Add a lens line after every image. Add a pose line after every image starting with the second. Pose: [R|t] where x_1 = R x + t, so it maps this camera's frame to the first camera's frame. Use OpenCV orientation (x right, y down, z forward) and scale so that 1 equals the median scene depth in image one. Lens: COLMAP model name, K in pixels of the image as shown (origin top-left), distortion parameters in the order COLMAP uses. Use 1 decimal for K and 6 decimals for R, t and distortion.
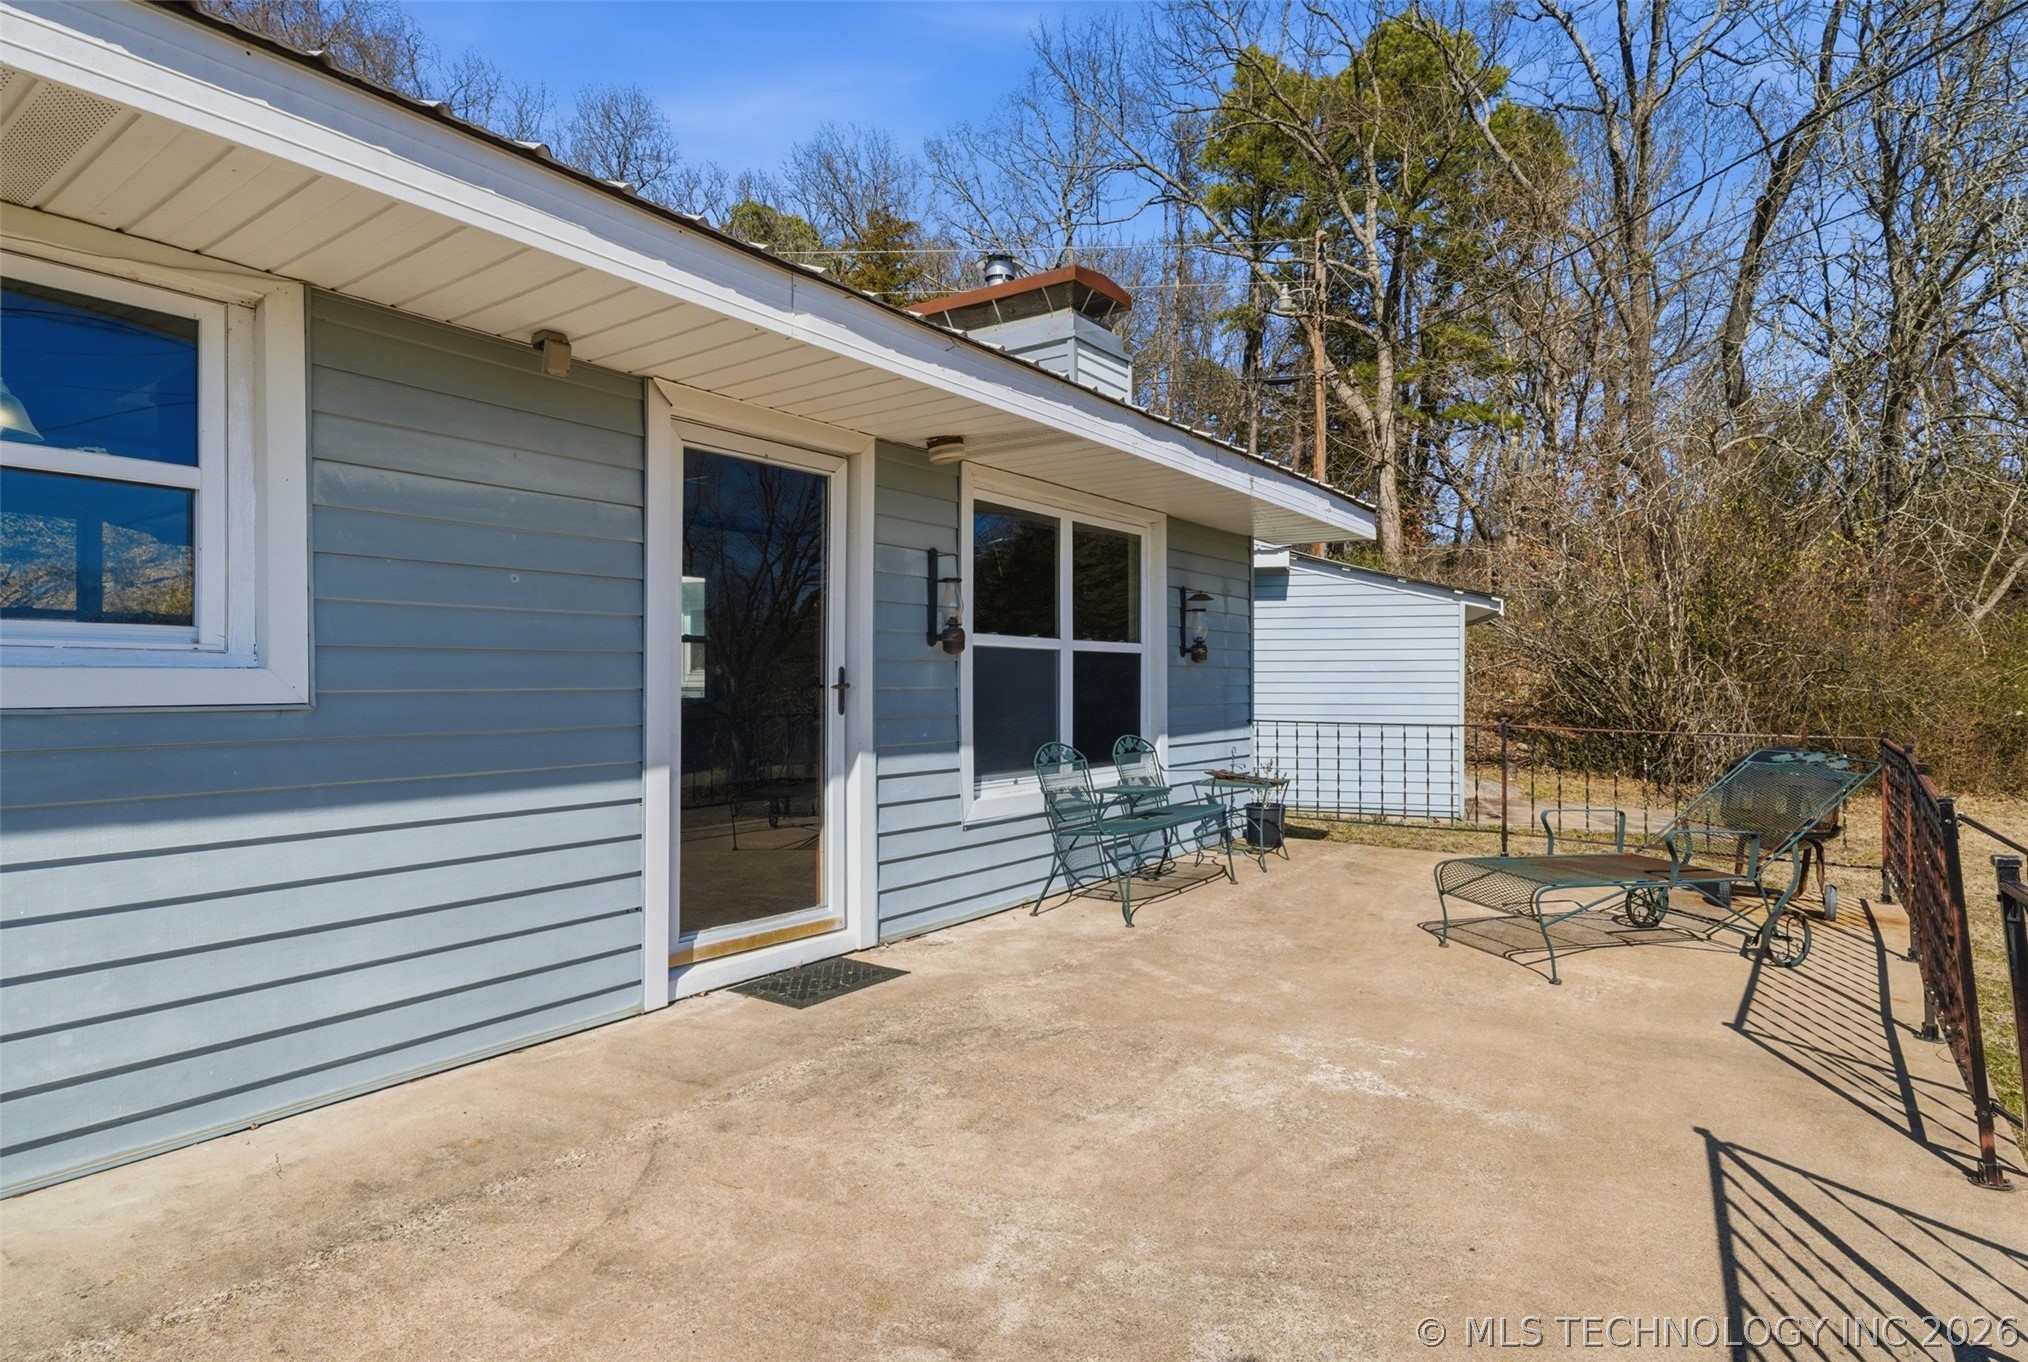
lens RADIAL K [[1073.5, 0, 1004.6], [0, 1073.5, 666.4], [0, 0, 1]] dist [0.003653, 0.001867]
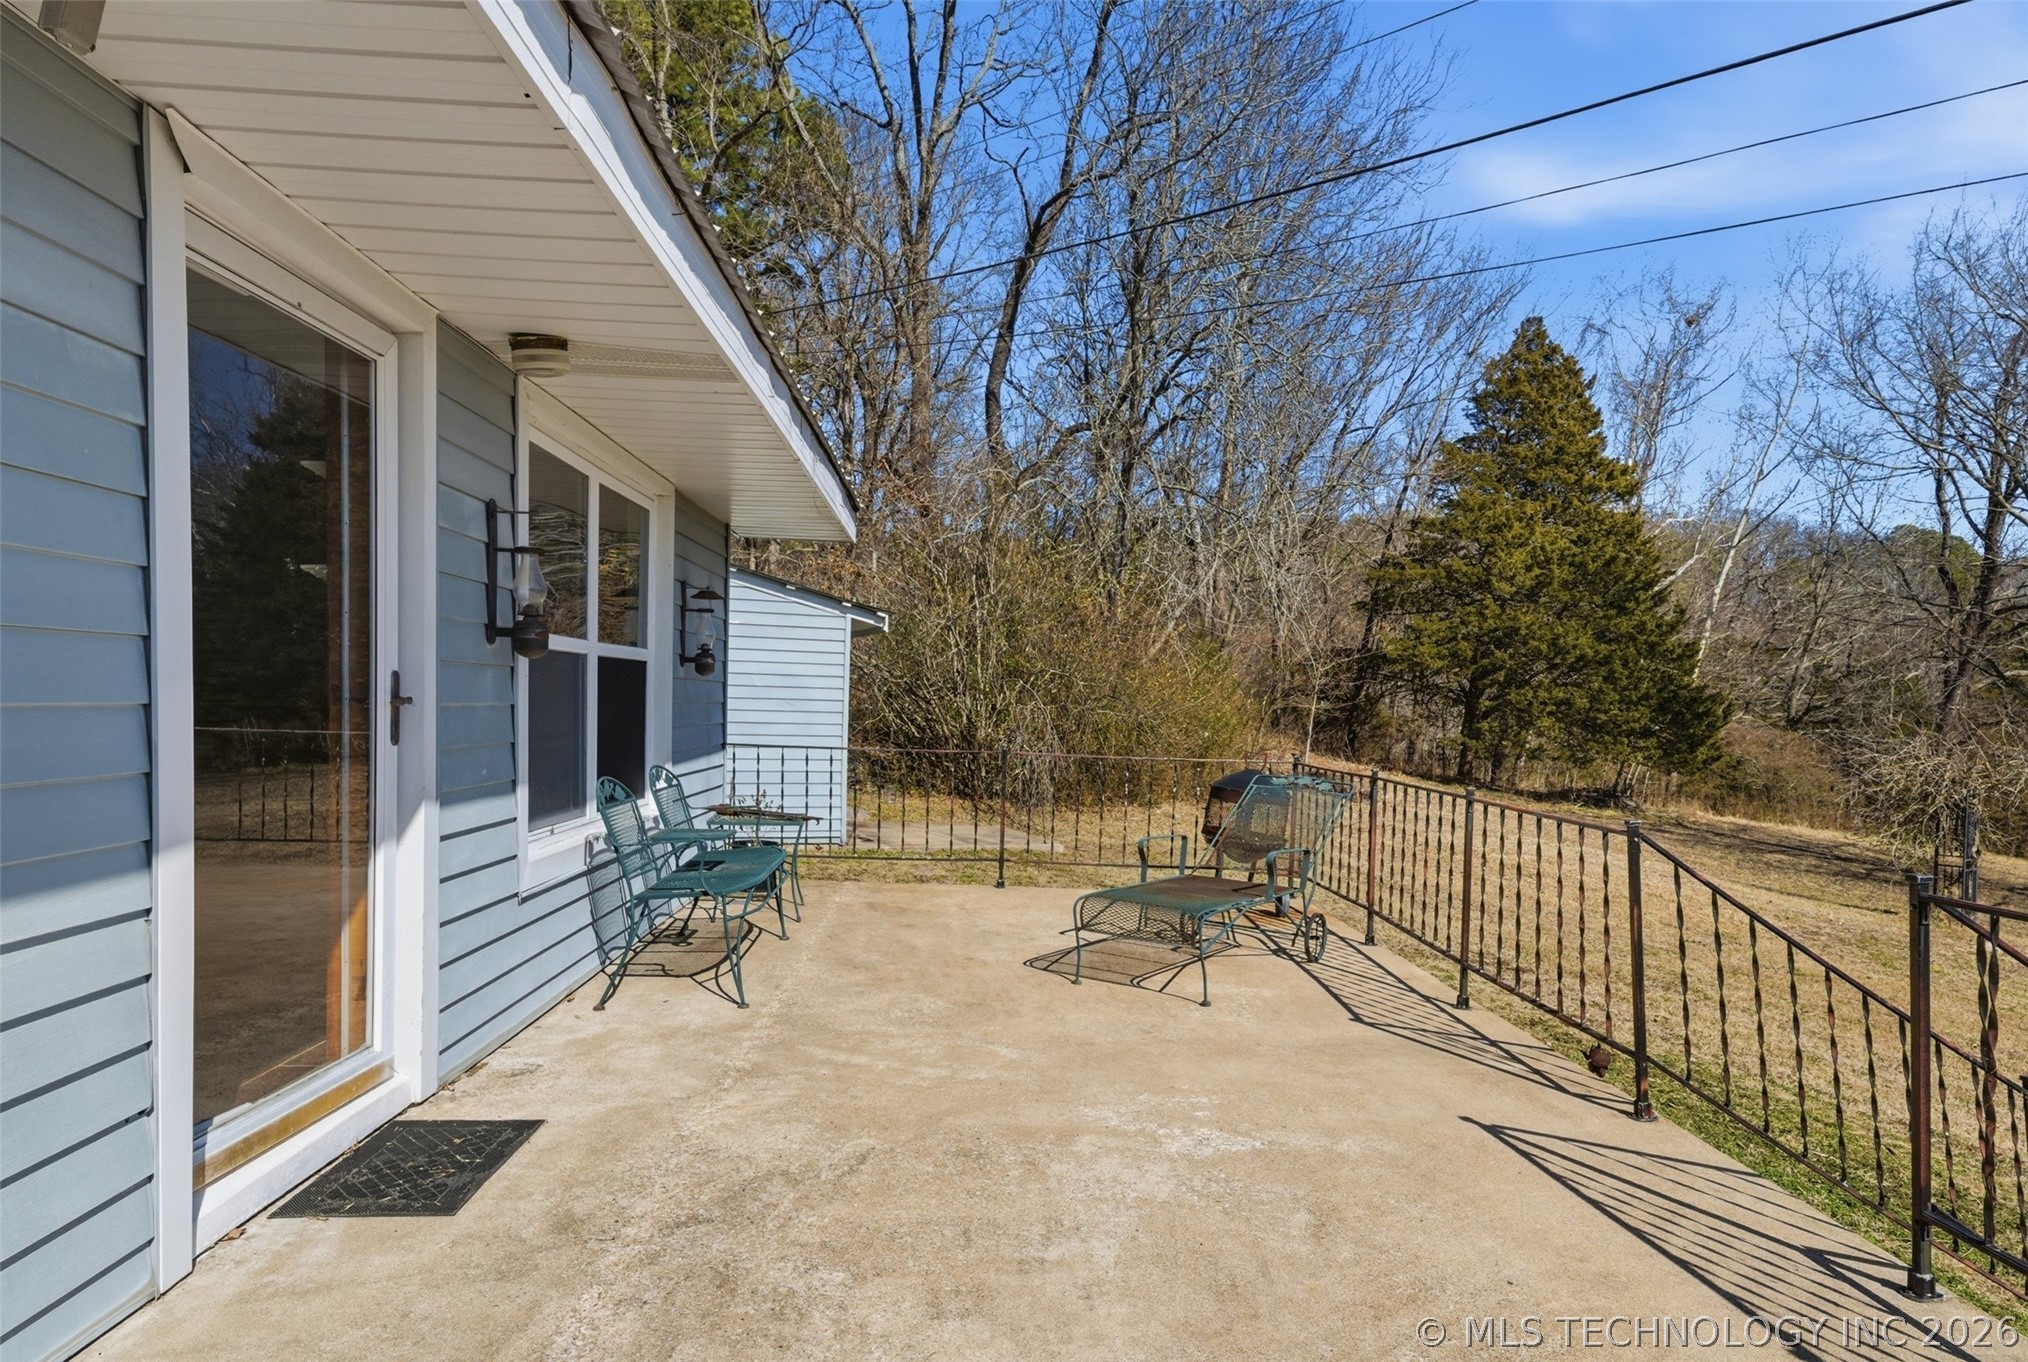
lens RADIAL K [[1199.0, 0, 1017.7], [0, 1199.0, 714.0], [0, 0, 1]] dist [-0.000797, 0.039965]
pose [[0.780300, 0.012180, 0.625287, -0.335722], [-0.032265, 0.999263, 0.020800, -0.000230], [-0.624572, -0.036405, 0.780118, 0.223256]]
